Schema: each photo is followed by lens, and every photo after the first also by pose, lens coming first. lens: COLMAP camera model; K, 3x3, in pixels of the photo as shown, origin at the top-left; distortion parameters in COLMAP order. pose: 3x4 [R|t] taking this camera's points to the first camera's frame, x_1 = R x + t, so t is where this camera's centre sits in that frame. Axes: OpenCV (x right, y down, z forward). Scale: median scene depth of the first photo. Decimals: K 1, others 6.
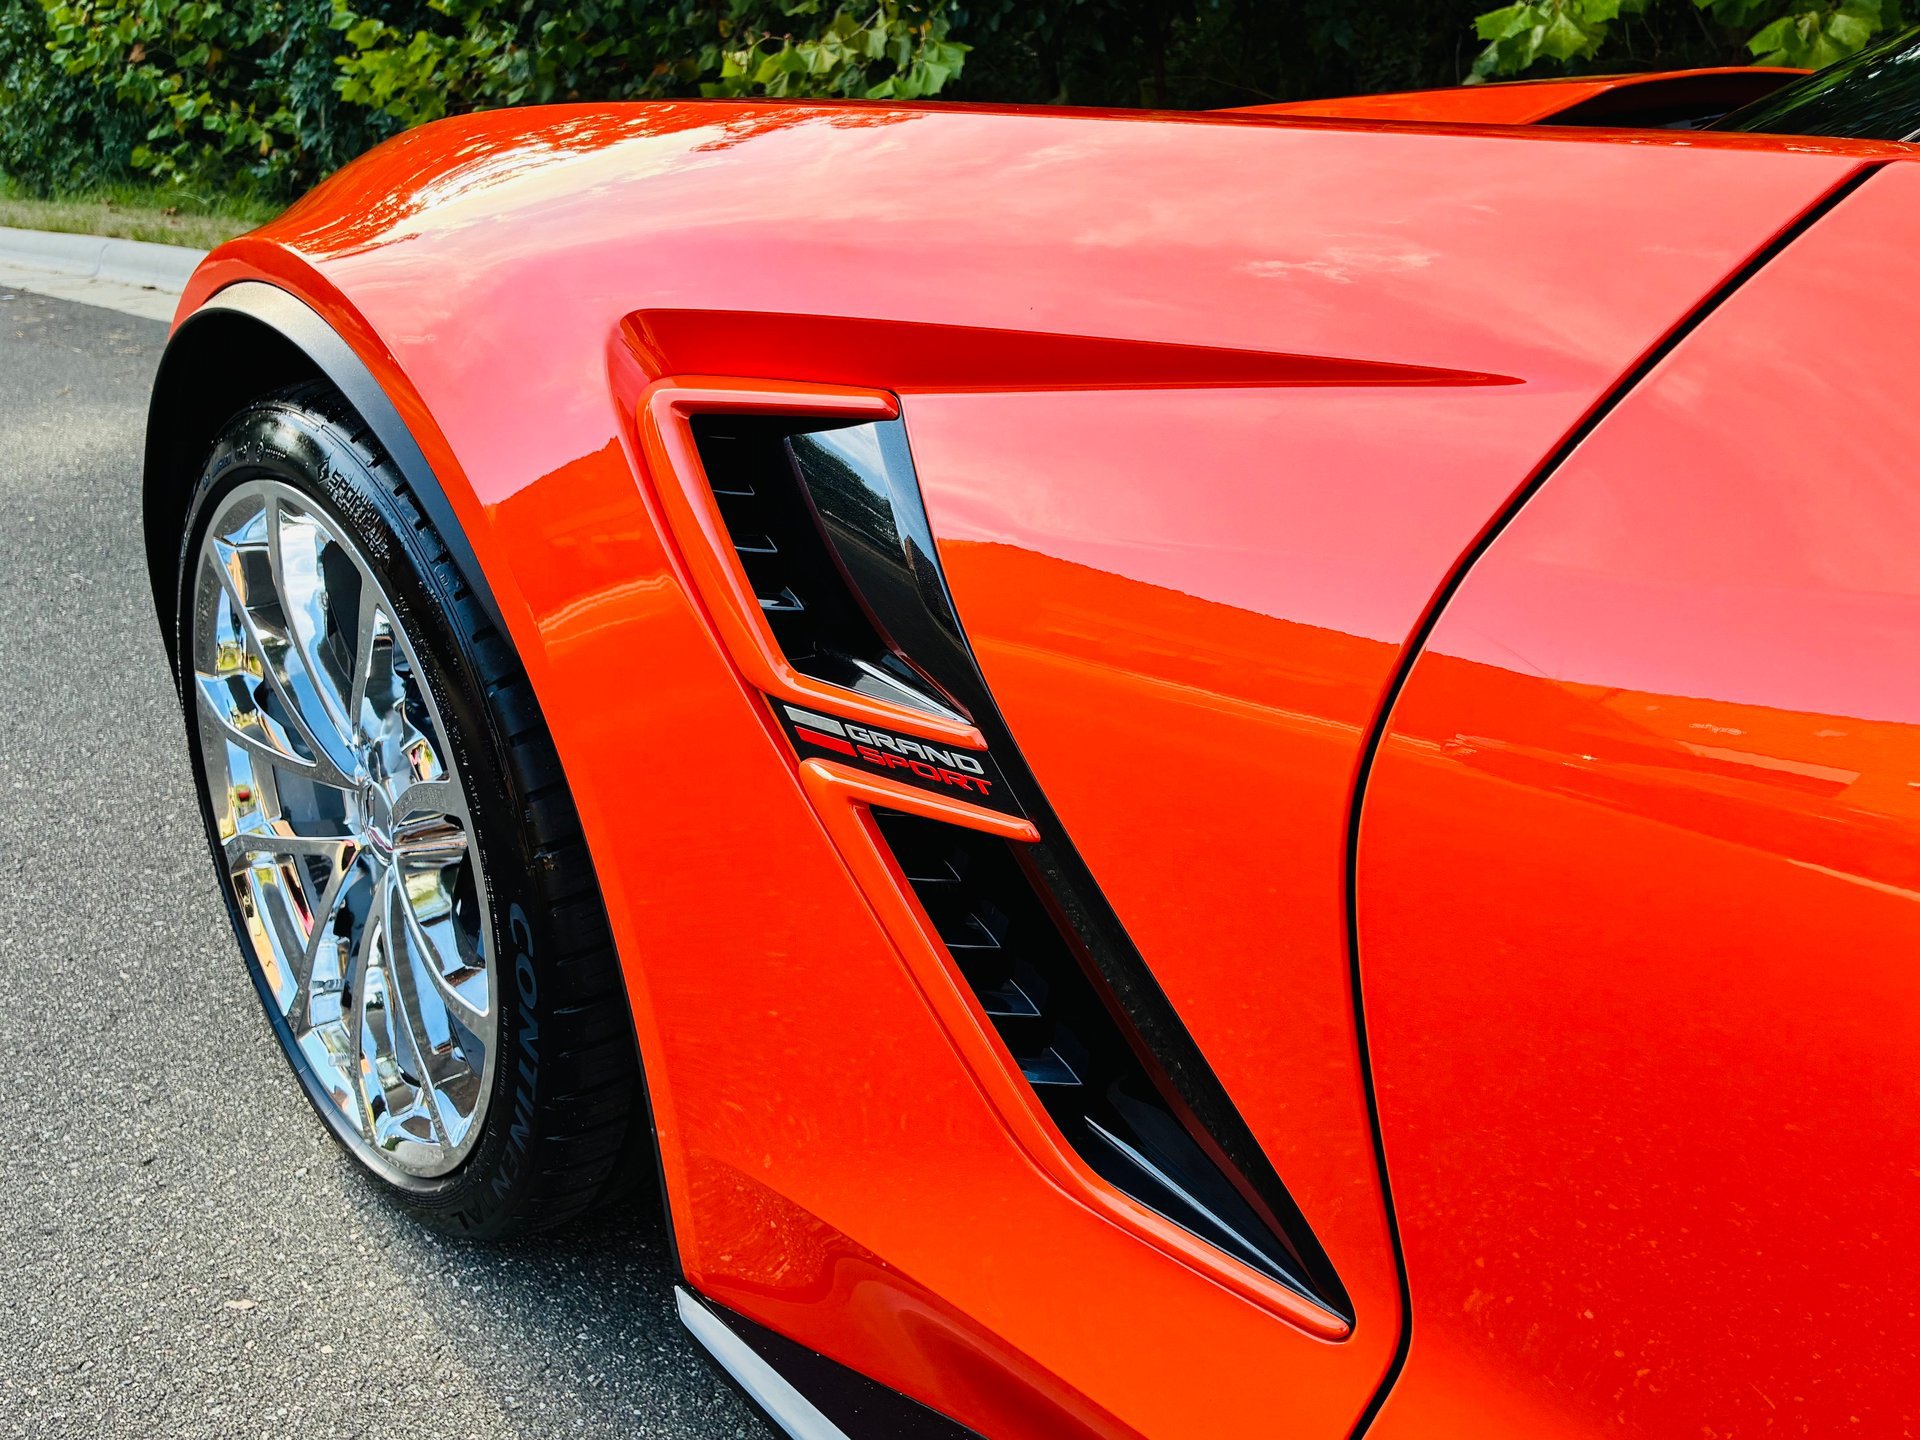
lens RADIAL K [[1618.0, 0, 960.0], [0, 1618.0, 720.0], [0, 0, 1]] dist [0.007472, -0.042666]
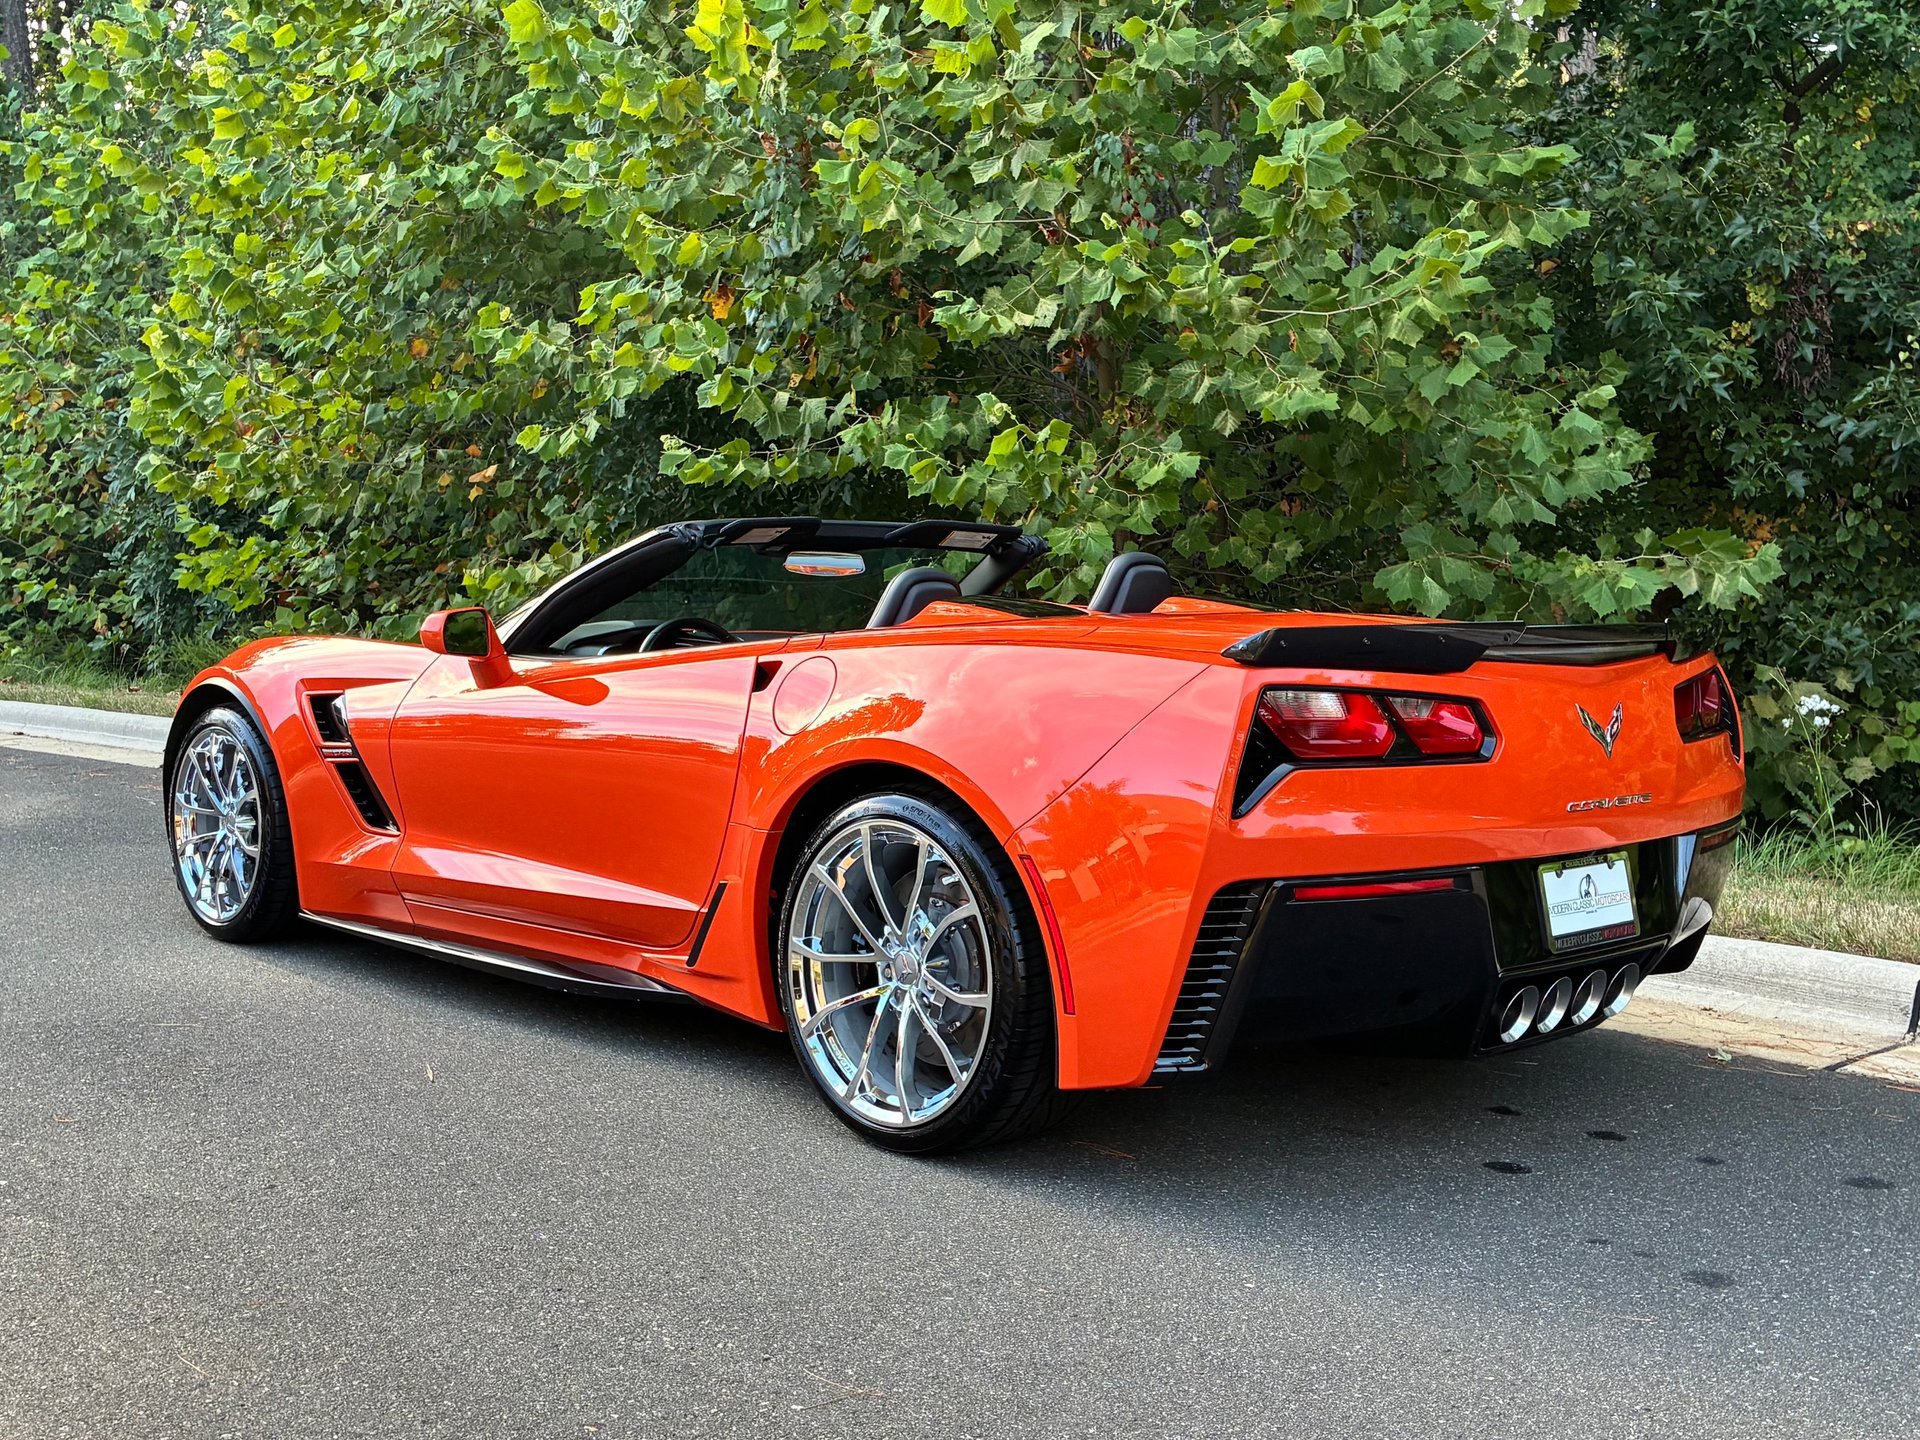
lens RADIAL K [[2105.7, 0, 920.5], [0, 2105.7, 713.9], [0, 0, 1]] dist [0.005895, 0.004137]
pose [[0.999934, -0.002477, 0.011193, 0.122506], [0.005602, 0.957443, -0.288570, 0.130306], [-0.010002, 0.288613, 0.957393, -0.389979]]
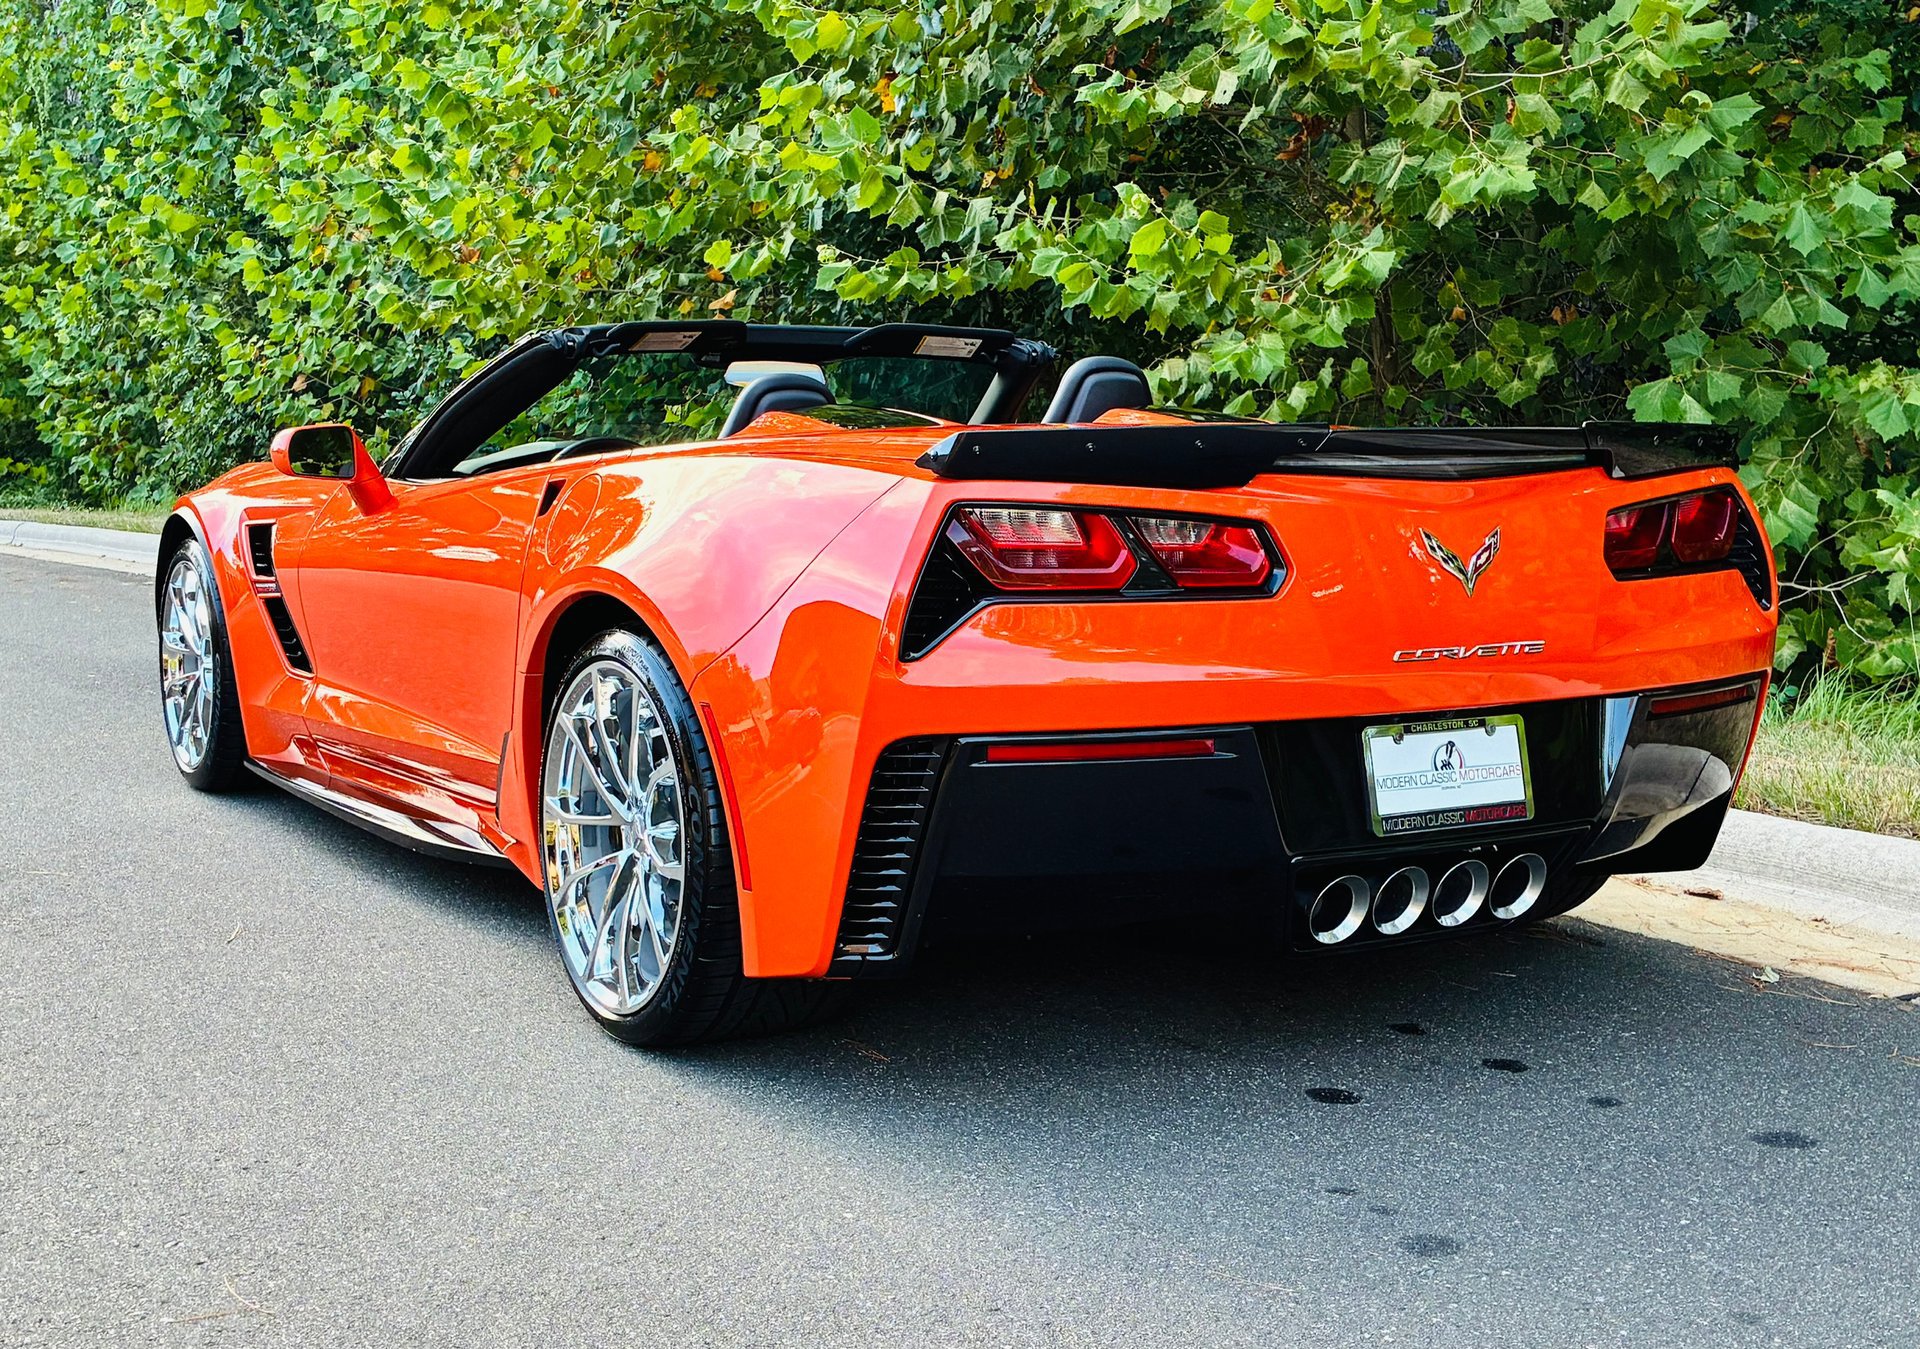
lens RADIAL K [[2304.0, 0, 930.7], [0, 2304.0, 706.7], [0, 0, 1]] dist [-0.006043, -0.013221]
pose [[0.979797, 0.015495, -0.199391, 0.227560], [-0.061460, 0.972077, -0.226471, 0.124903], [0.190315, 0.234151, 0.953391, -0.356225]]
